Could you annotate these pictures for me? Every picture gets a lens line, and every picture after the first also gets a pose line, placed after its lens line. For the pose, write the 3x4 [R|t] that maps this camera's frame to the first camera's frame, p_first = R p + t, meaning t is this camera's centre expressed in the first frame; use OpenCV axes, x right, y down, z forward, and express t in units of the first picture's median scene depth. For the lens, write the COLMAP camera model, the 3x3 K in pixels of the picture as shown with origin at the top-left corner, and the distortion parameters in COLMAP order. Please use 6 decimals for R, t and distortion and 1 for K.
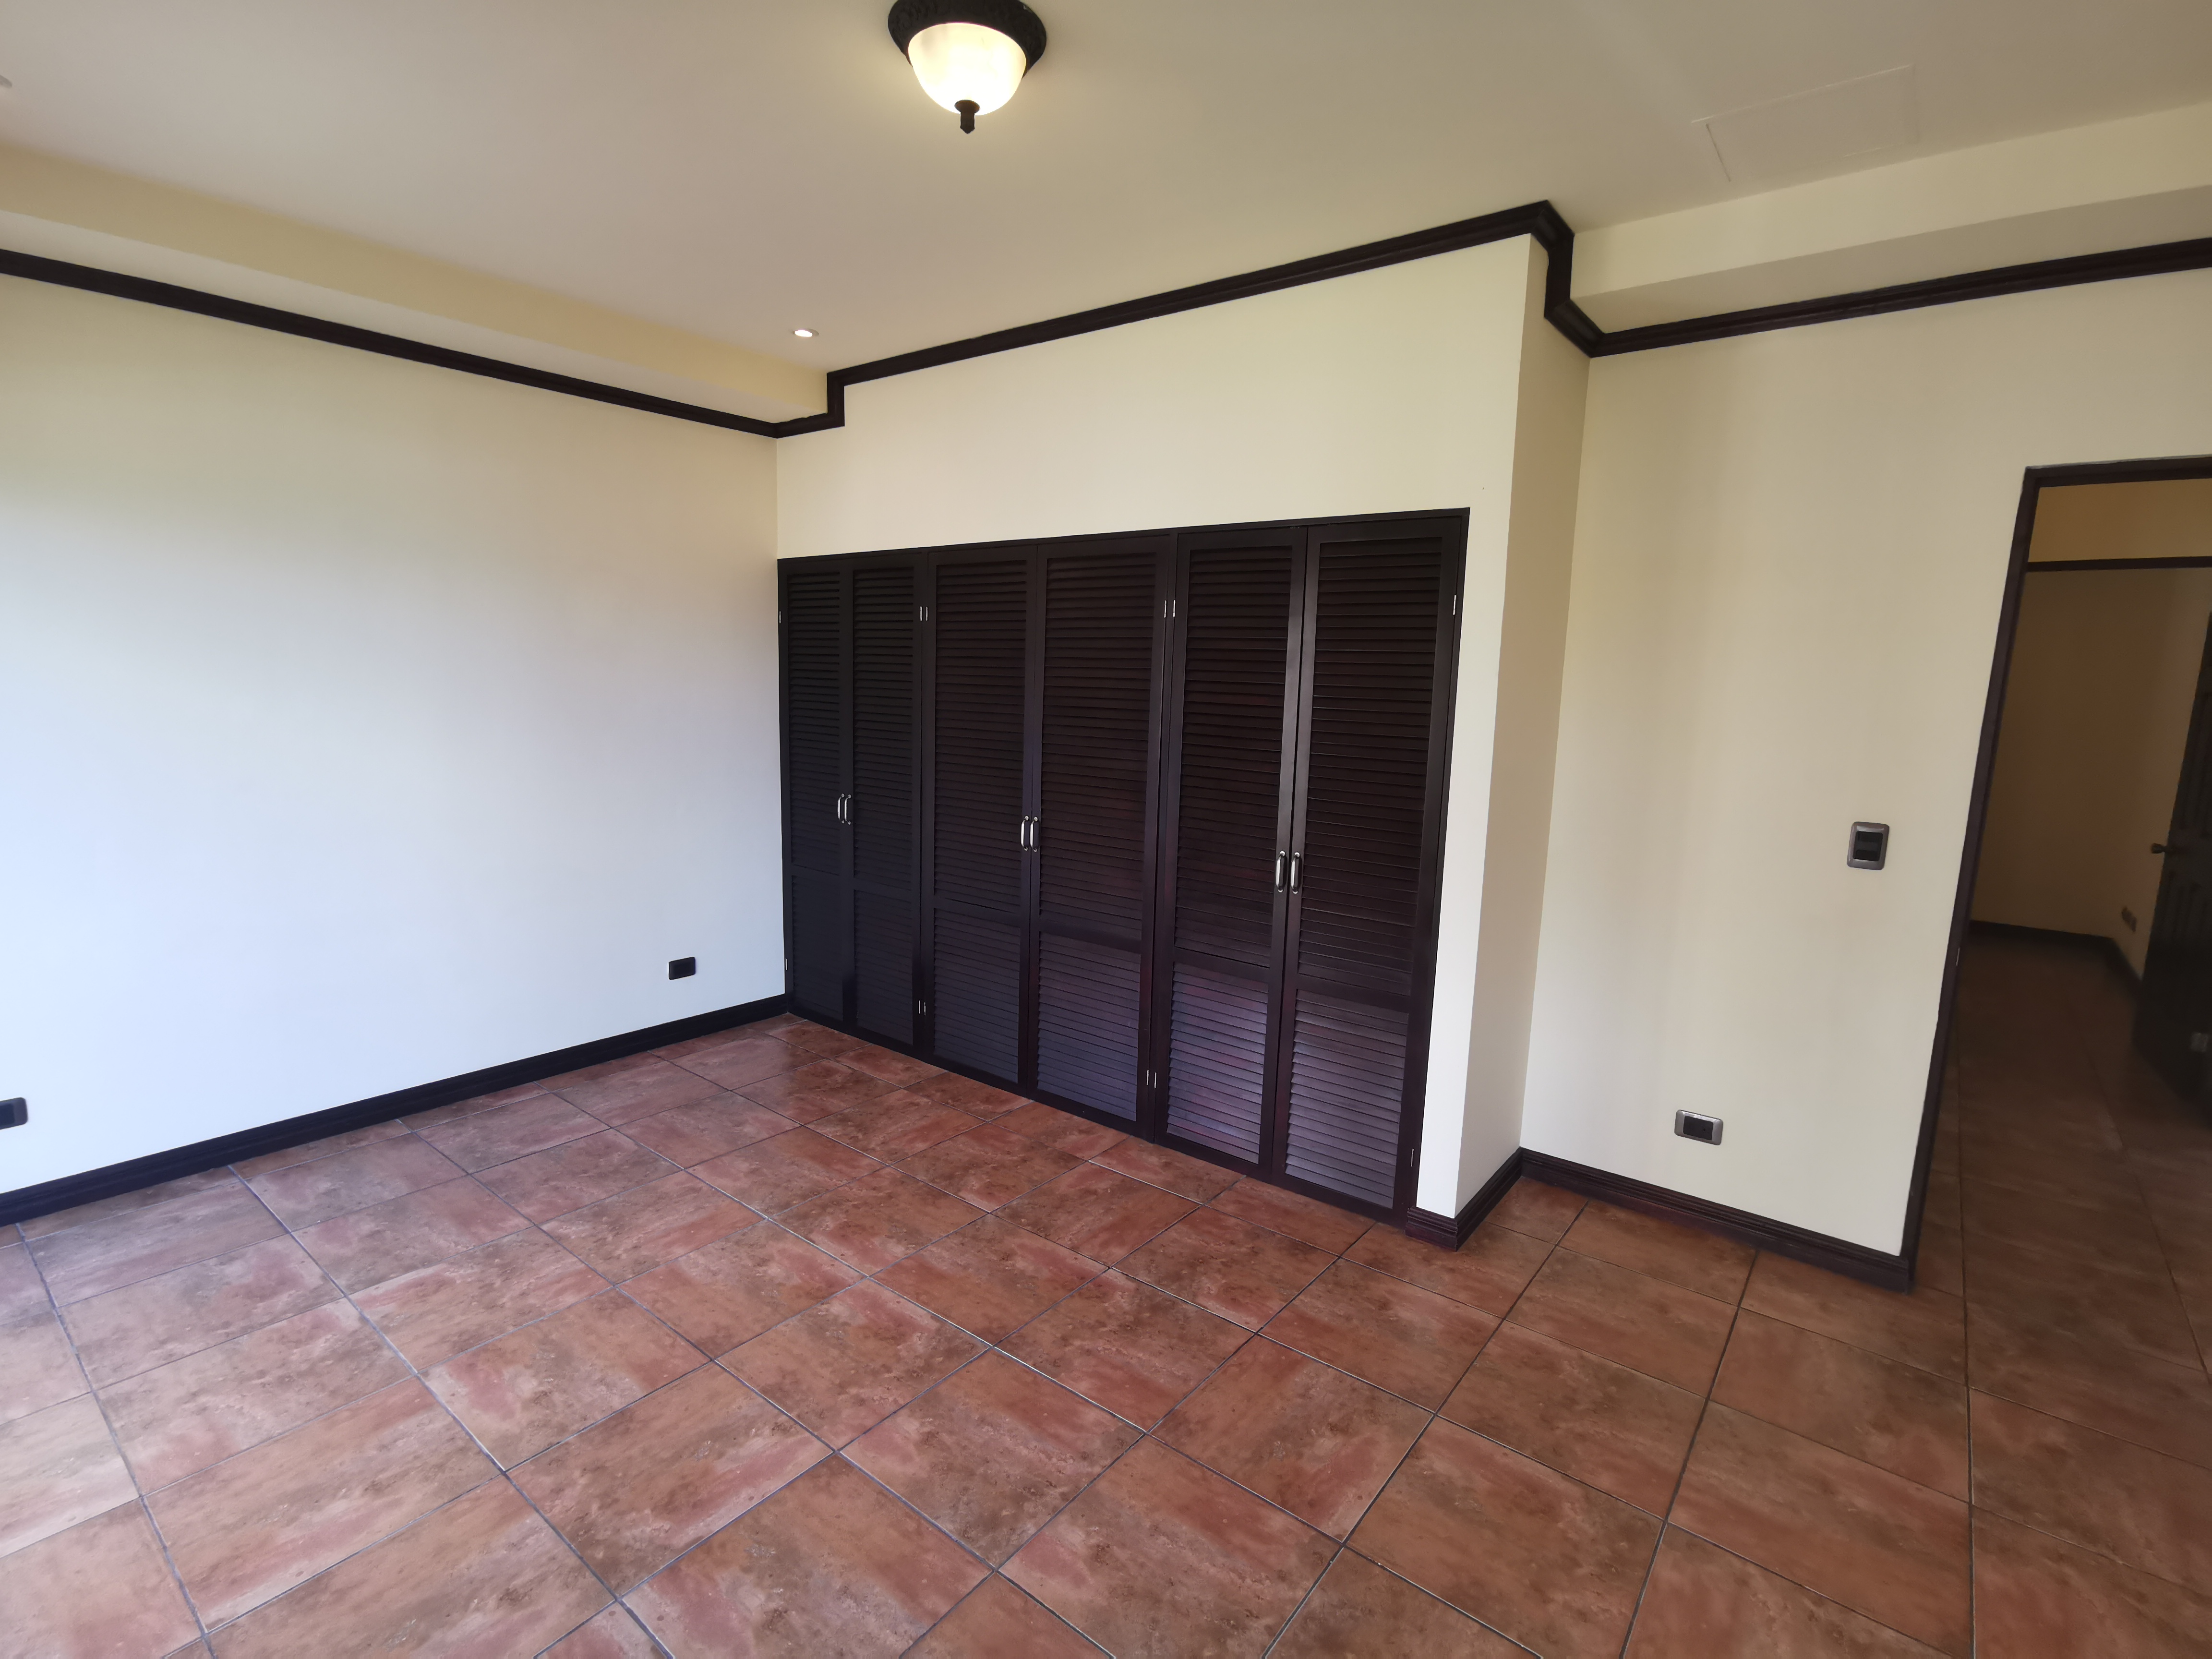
lens RADIAL K [[1068.5, 0, 1104.0], [0, 1068.5, 839.1], [0, 0, 1]] dist [-0.052633, 0.052630]
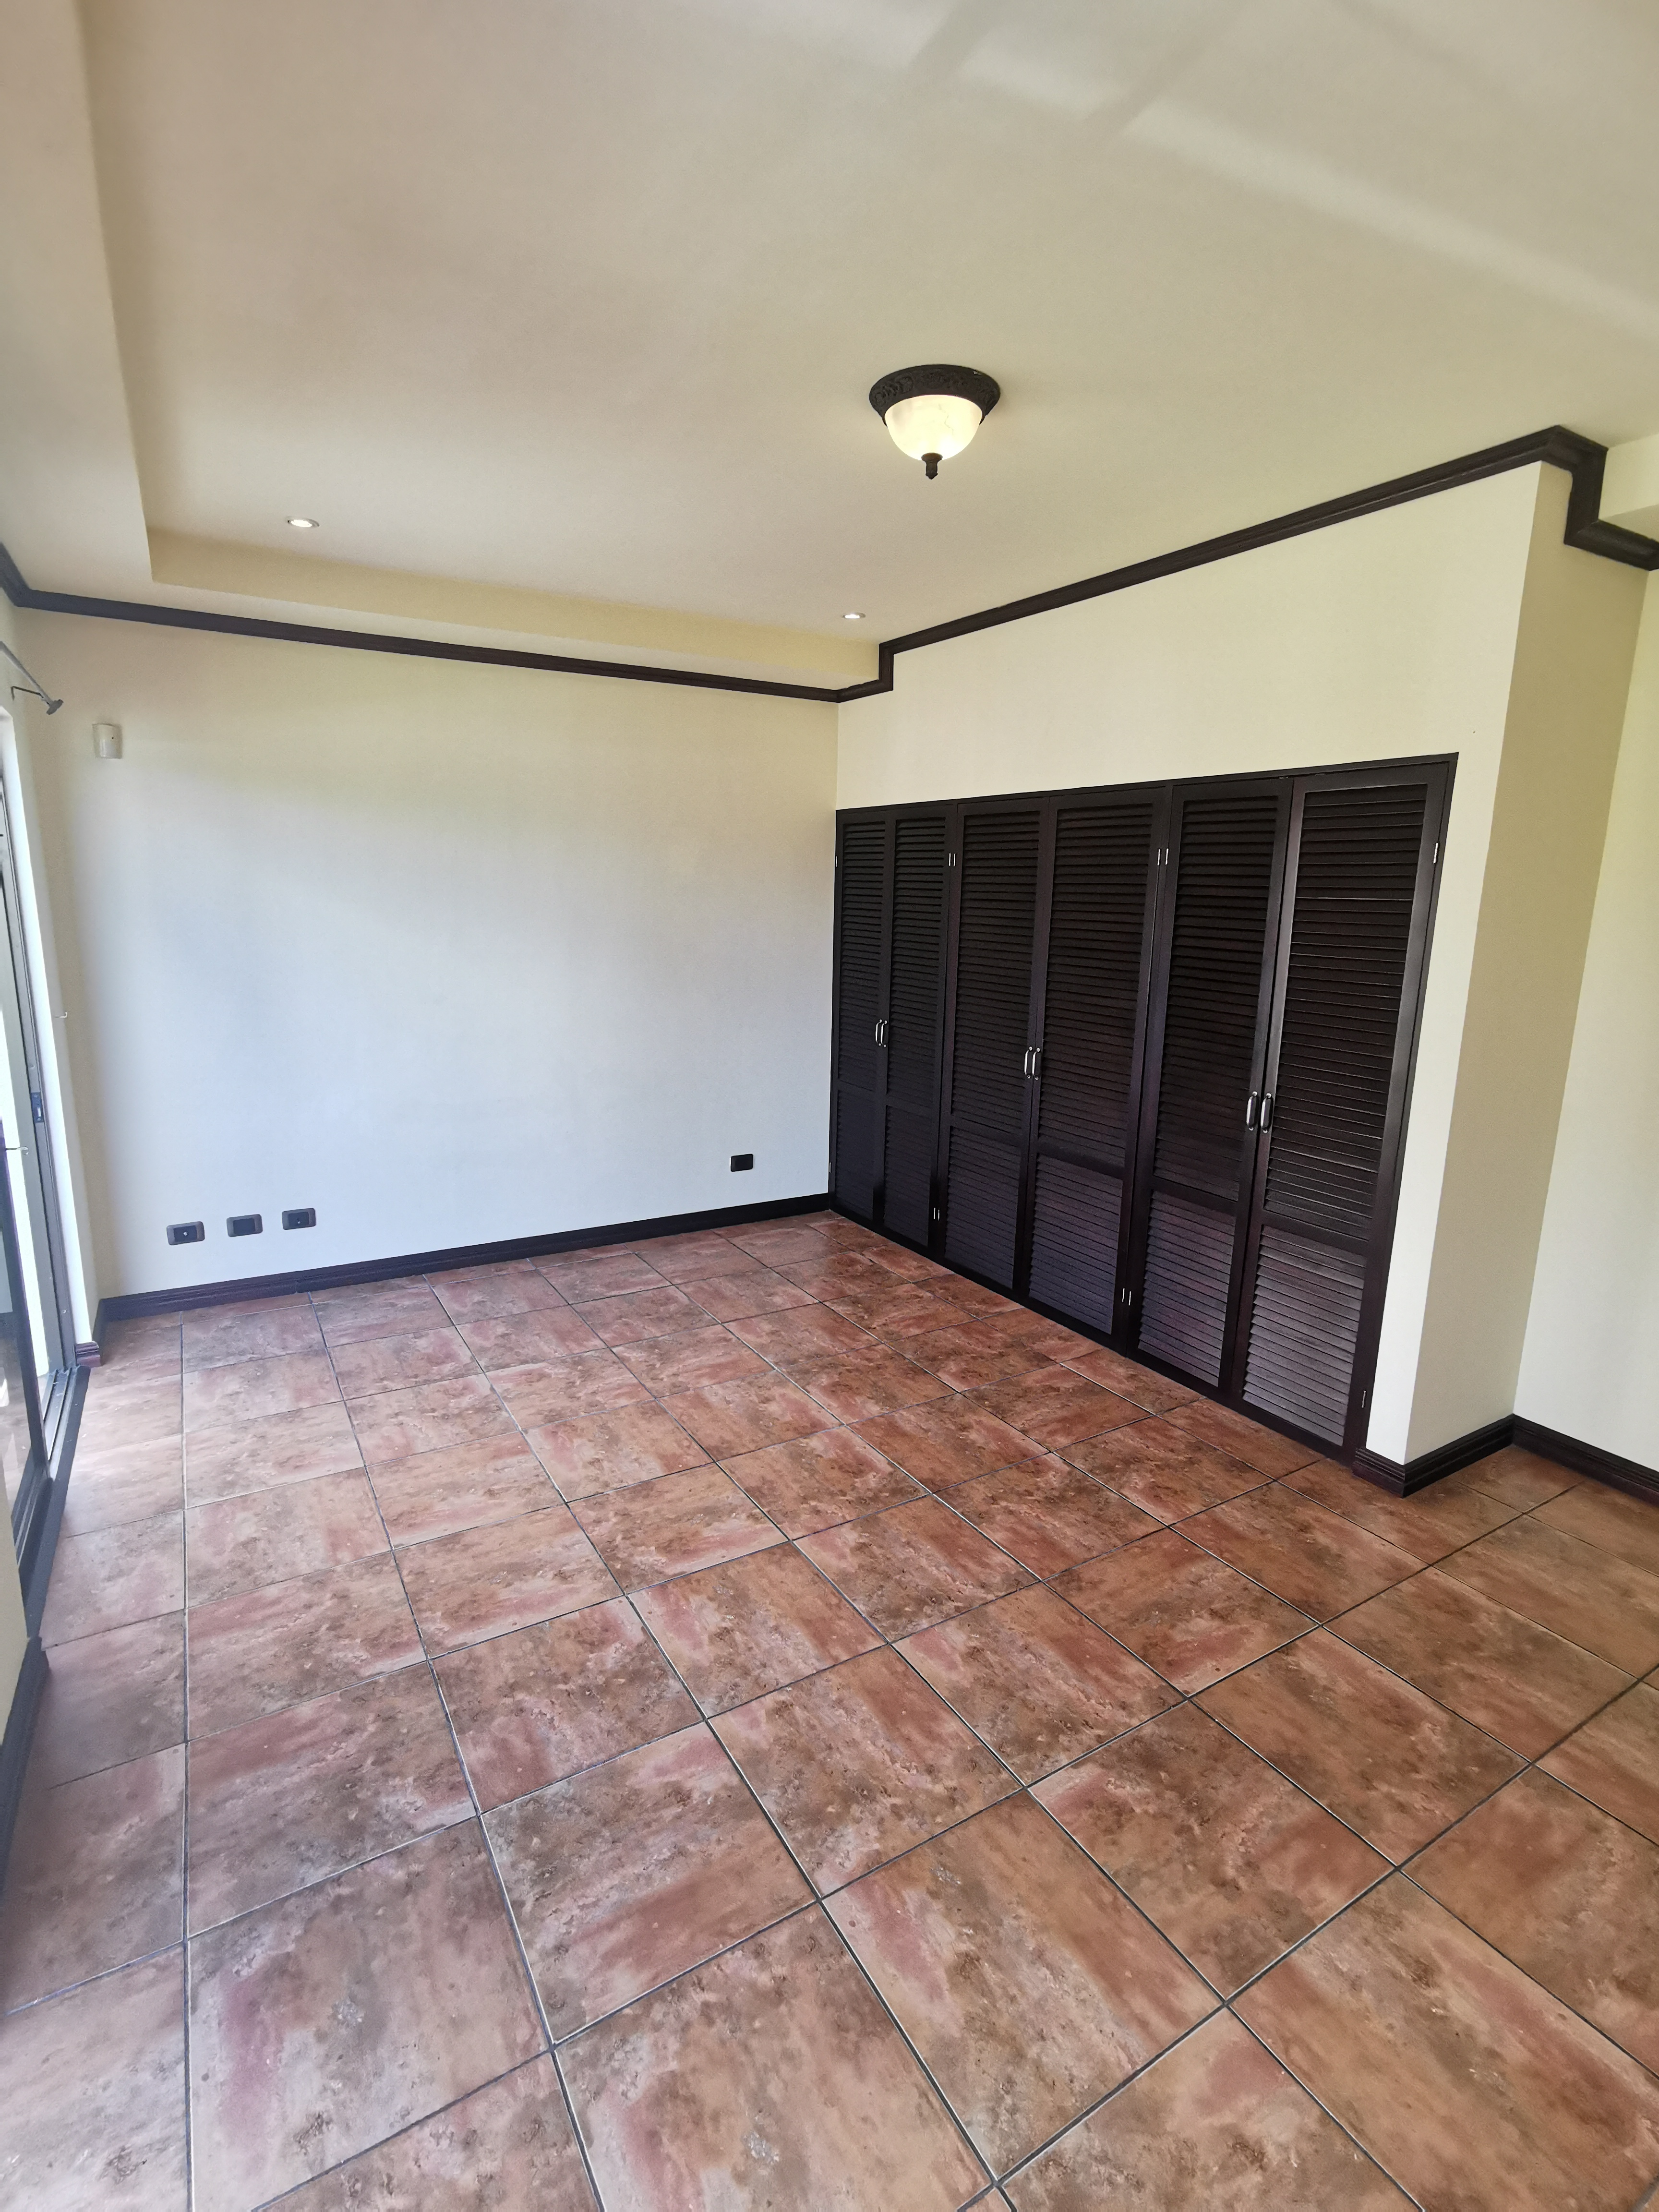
lens RADIAL K [[1068.5, 0, 819.3], [0, 1068.5, 1102.3], [0, 0, 1]] dist [-0.052633, 0.052630]
pose [[0.936450, 0.059905, -0.345647, 0.138328], [-0.046920, 0.997847, 0.045820, -0.006007], [0.347648, -0.026691, 0.937245, -0.127328]]
